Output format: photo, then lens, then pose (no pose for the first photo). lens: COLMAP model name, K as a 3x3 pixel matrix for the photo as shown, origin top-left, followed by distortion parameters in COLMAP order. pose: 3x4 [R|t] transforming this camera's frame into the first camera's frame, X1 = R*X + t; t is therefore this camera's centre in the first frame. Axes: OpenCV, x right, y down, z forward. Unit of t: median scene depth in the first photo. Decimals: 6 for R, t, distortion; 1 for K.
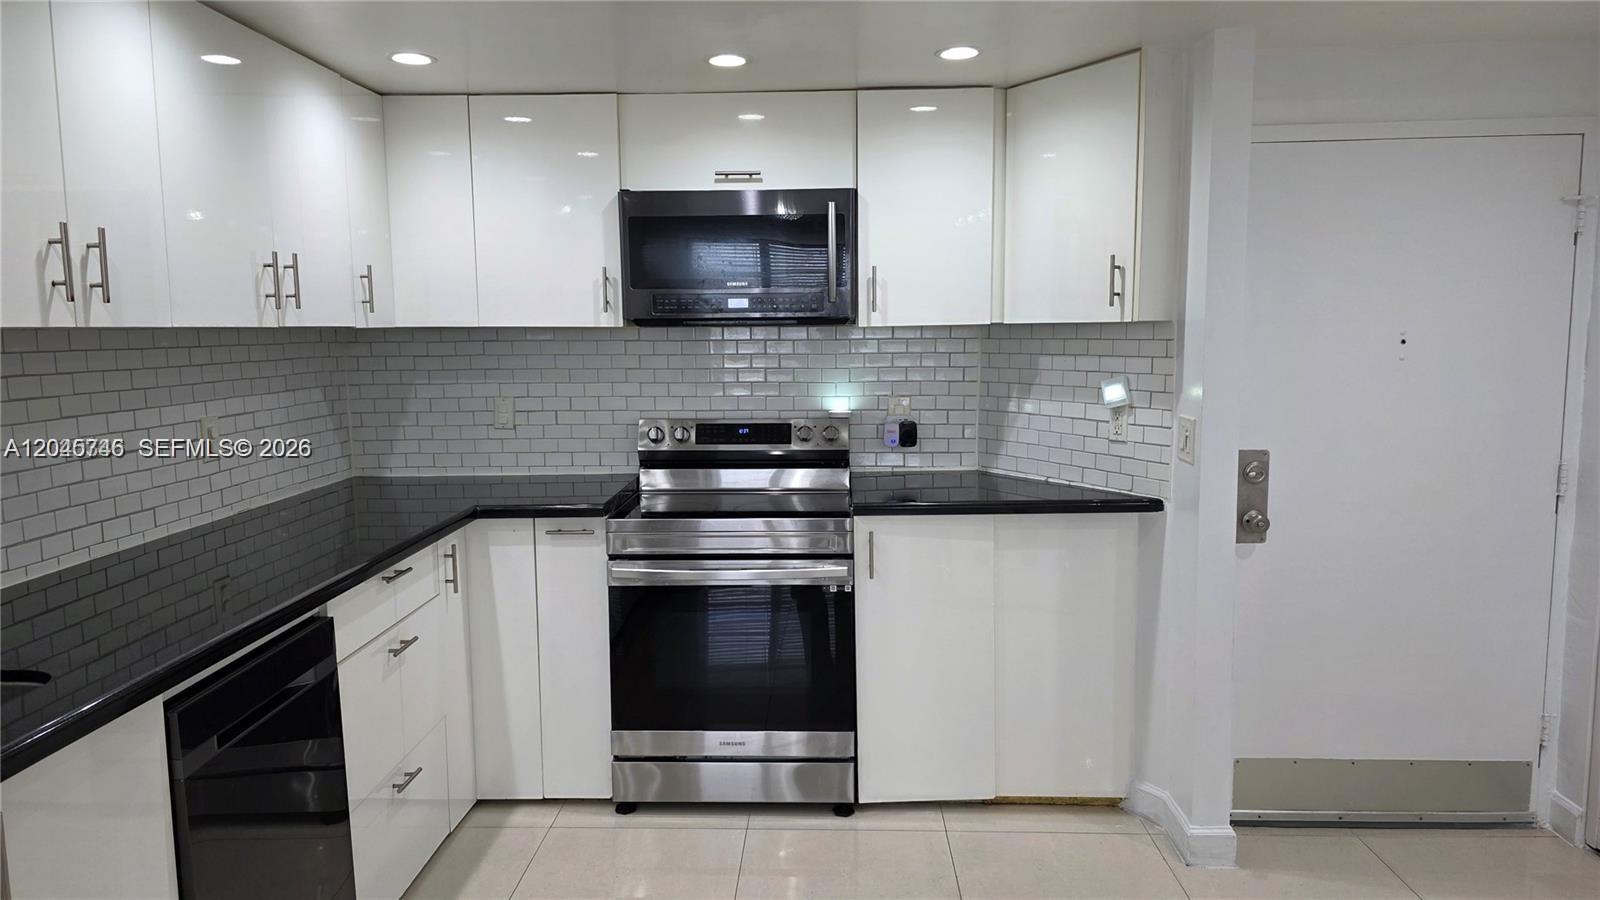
lens RADIAL K [[1076.2, 0, 788.3], [0, 1076.2, 456.0], [0, 0, 1]] dist [0.091924, -0.086390]
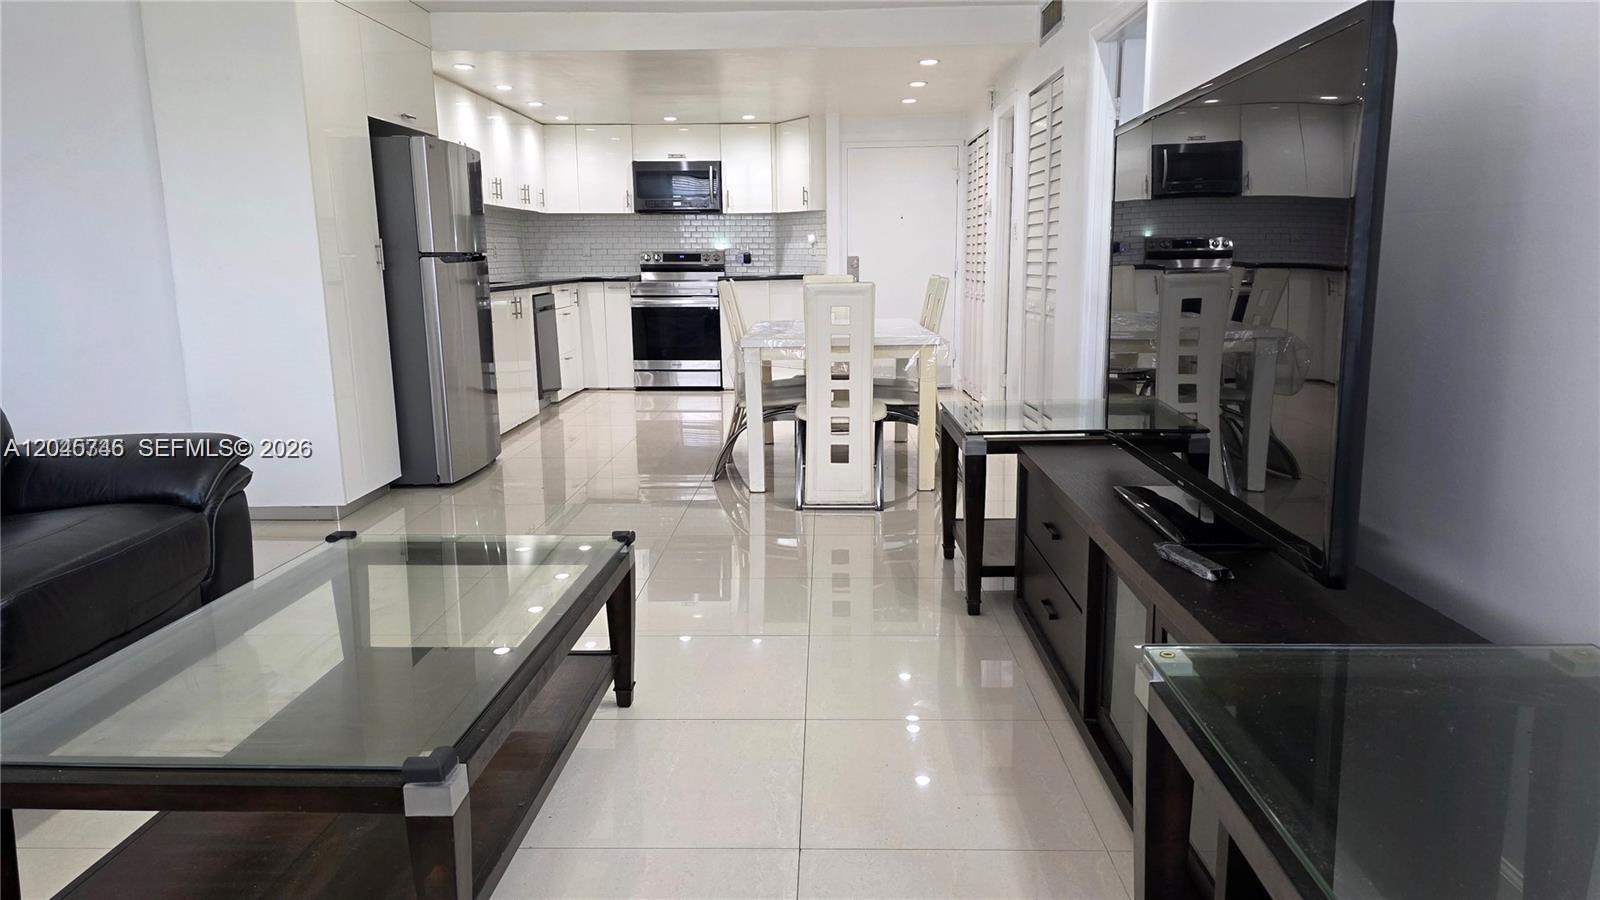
lens RADIAL K [[1087.3, 0, 797.9], [0, 1087.3, 476.5], [0, 0, 1]] dist [0.100844, -0.094697]
pose [[0.999949, -0.000601, 0.010059, 0.227054], [-0.000207, 0.996784, 0.080133, 0.317174], [-0.010075, -0.080131, 0.996733, -1.781228]]
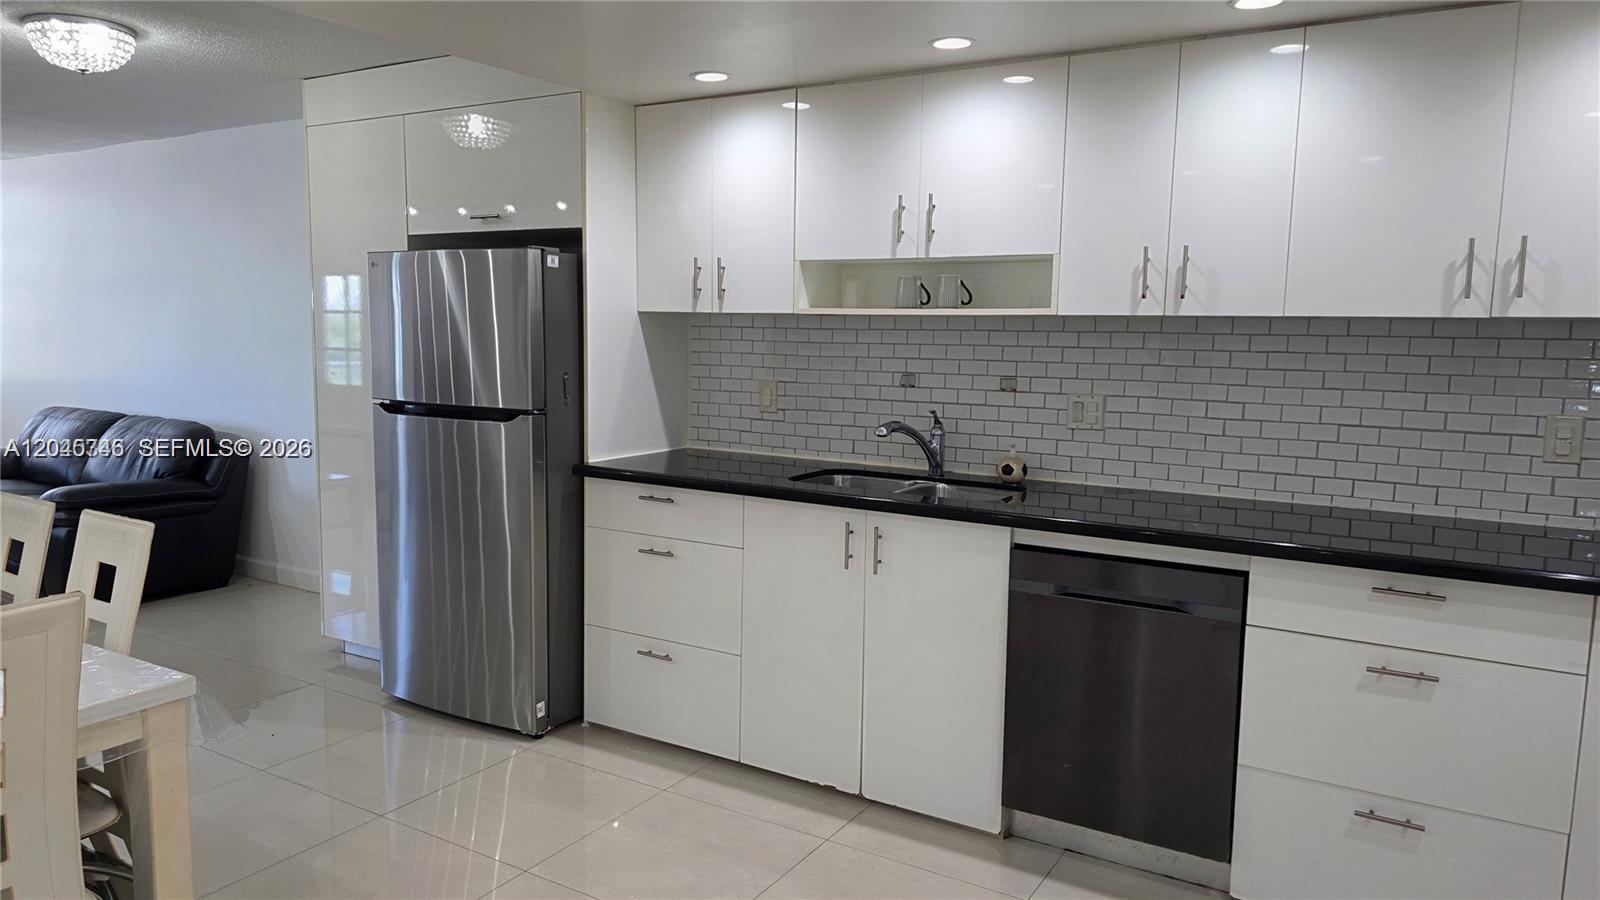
lens RADIAL K [[1076.2, 0, 788.3], [0, 1076.2, 456.0], [0, 0, 1]] dist [0.091924, -0.086390]
pose [[-0.492963, 0.114041, -0.862544, 0.537476], [-0.112314, 0.974737, 0.193064, -0.096480], [0.862771, 0.192050, -0.467700, 0.780071]]
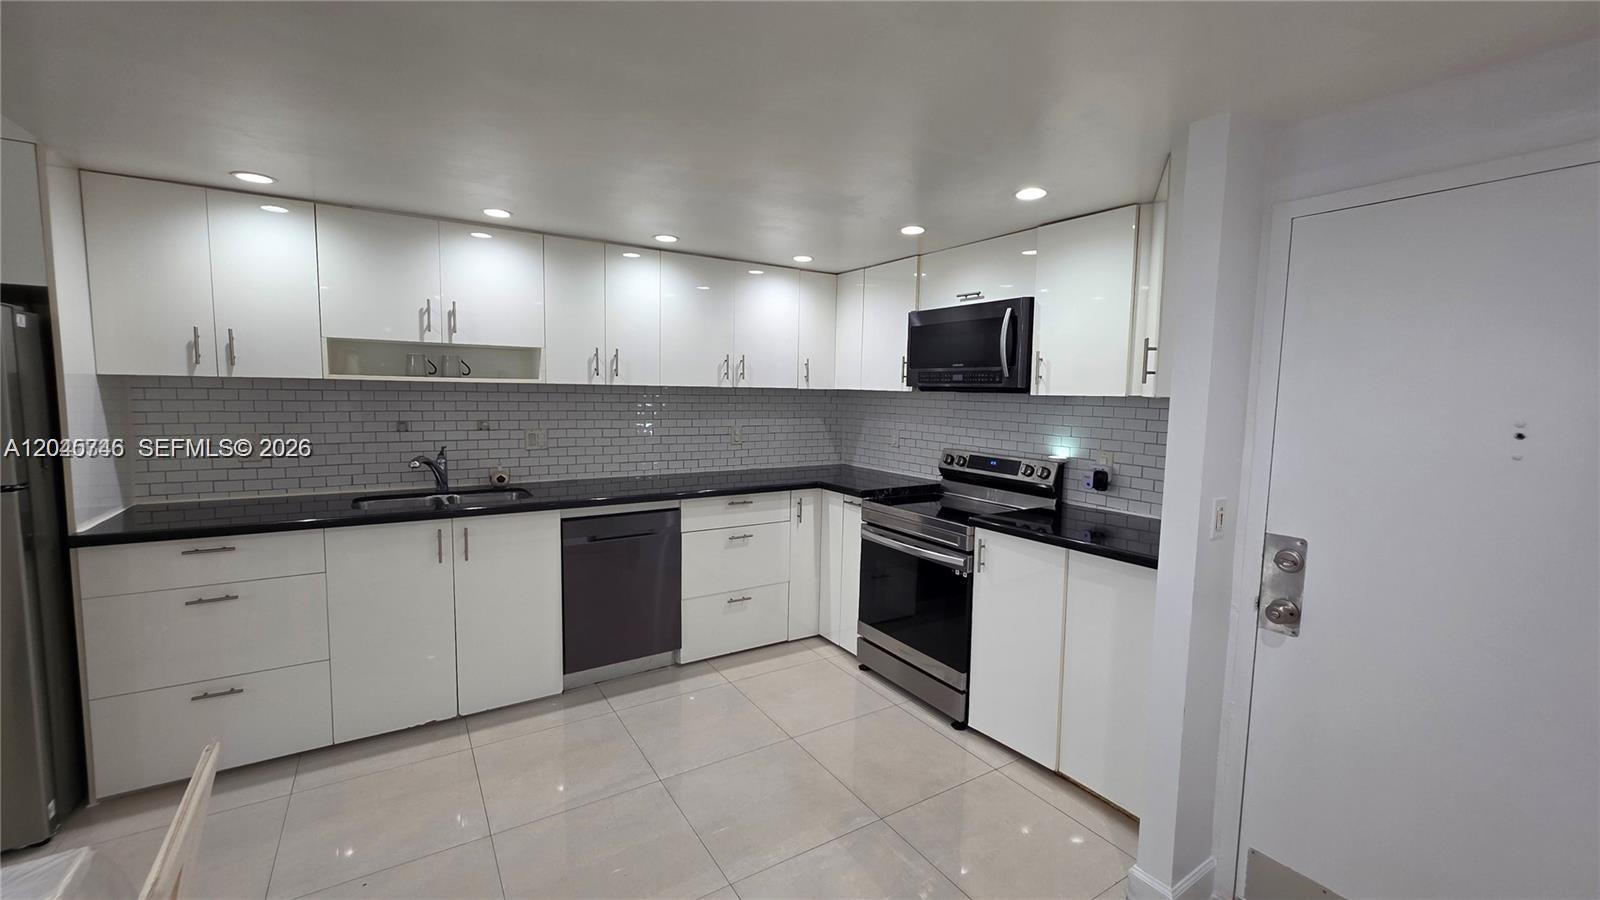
lens RADIAL K [[641.7, 0, 785.2], [0, 641.7, 448.3], [0, 0, 1]] dist [0.013057, -0.000070]
pose [[0.555299, 0.098916, -0.825747, 0.587736], [-0.124133, 0.991637, 0.035311, -0.043129], [0.822335, 0.082894, 0.562934, 0.286593]]
